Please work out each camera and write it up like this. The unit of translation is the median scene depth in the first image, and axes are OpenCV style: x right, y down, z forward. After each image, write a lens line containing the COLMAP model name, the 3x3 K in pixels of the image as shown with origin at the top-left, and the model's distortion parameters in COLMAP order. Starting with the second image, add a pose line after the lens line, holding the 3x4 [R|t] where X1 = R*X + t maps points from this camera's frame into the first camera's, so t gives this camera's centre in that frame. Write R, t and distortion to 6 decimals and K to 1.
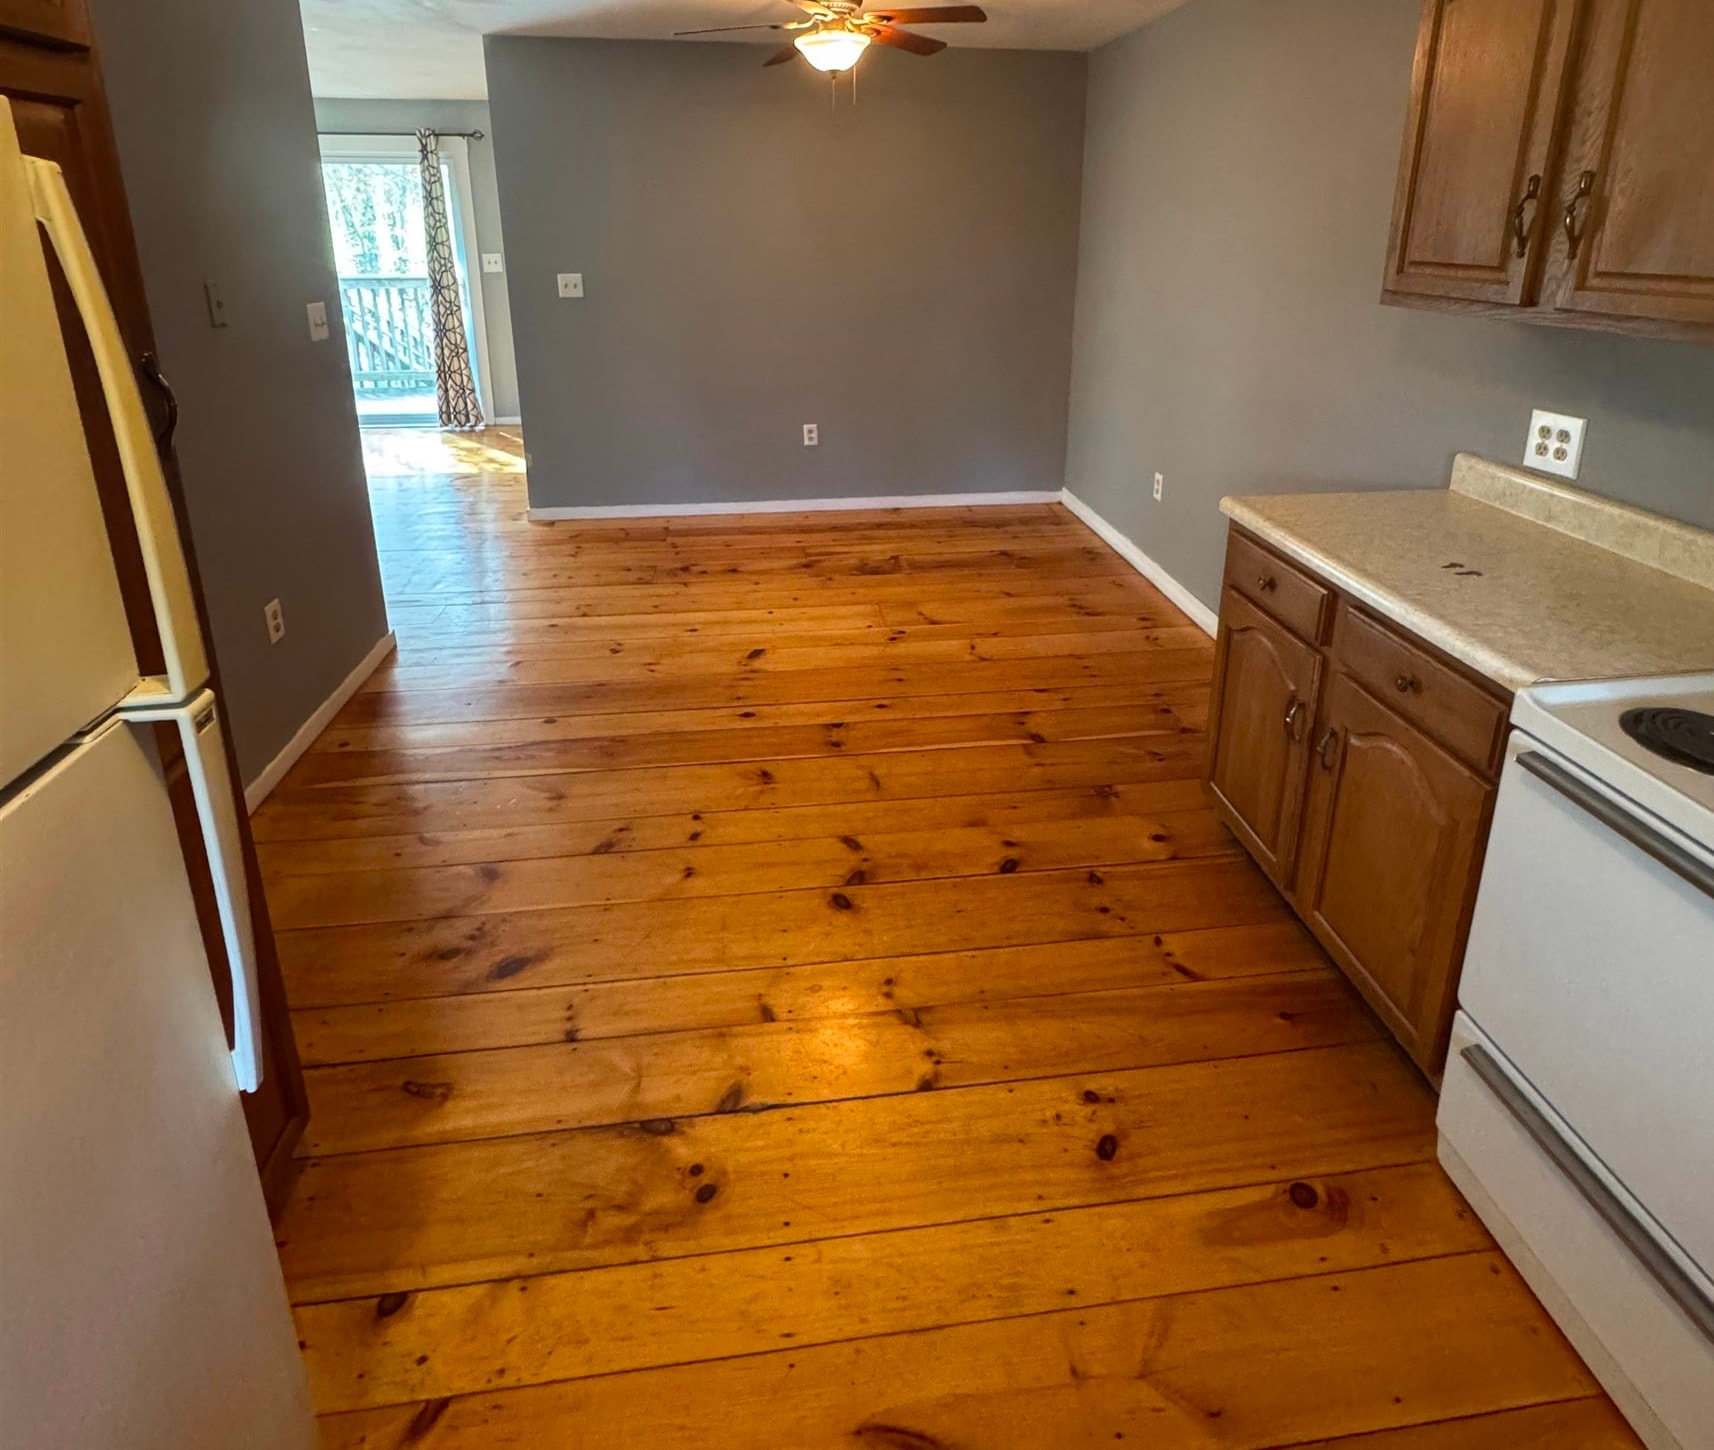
lens RADIAL K [[1262.5, 0, 857.1], [0, 1262.5, 723.3], [0, 0, 1]] dist [-0.014009, -0.001541]
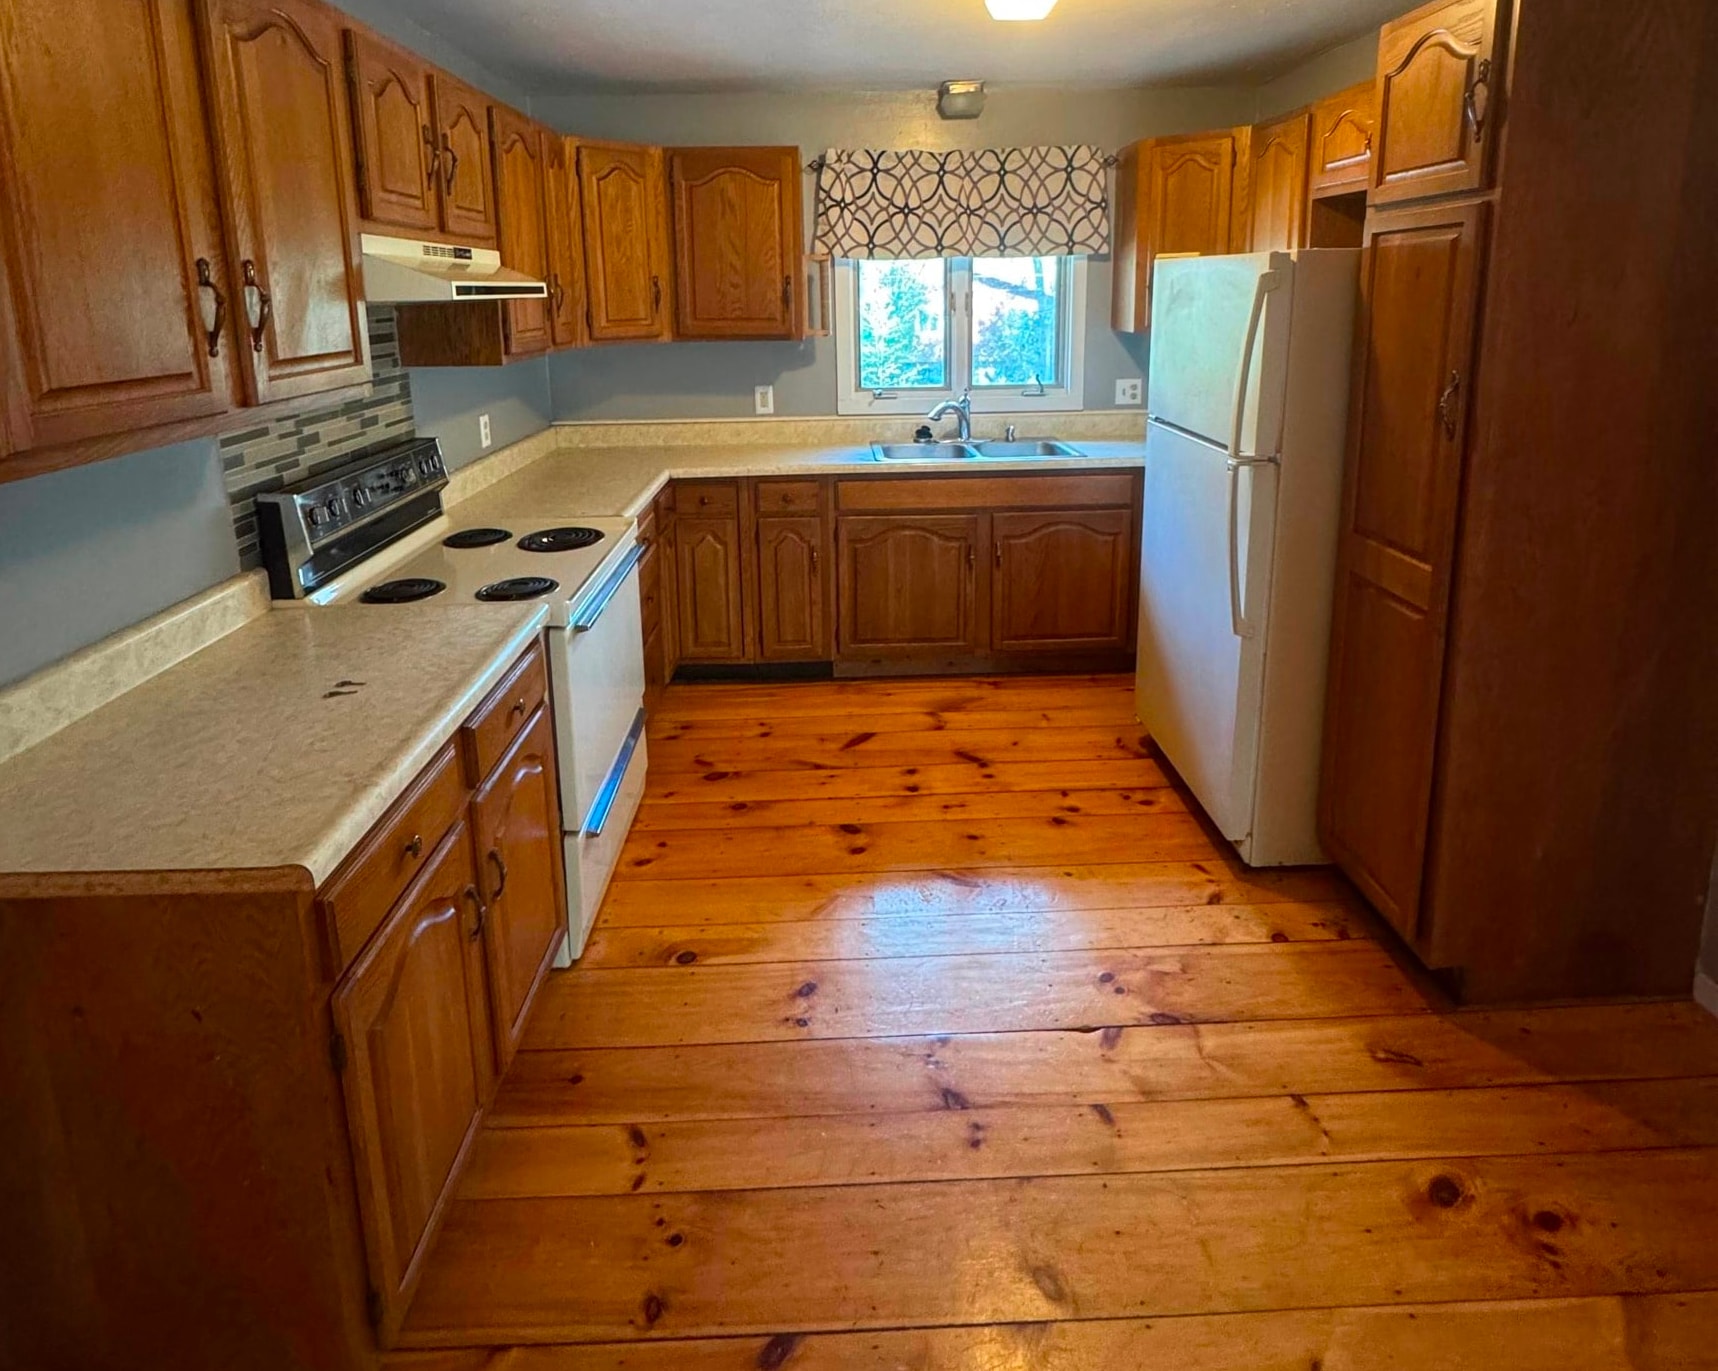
lens RADIAL K [[1370.4, 0, 863.2], [0, 1370.4, 684.3], [0, 0, 1]] dist [0.012631, 0.004229]
pose [[-0.998562, -0.002955, 0.053524, 0.061374], [0.030452, 0.790457, 0.611760, -0.734796], [-0.044116, 0.612510, -0.789231, 1.808599]]
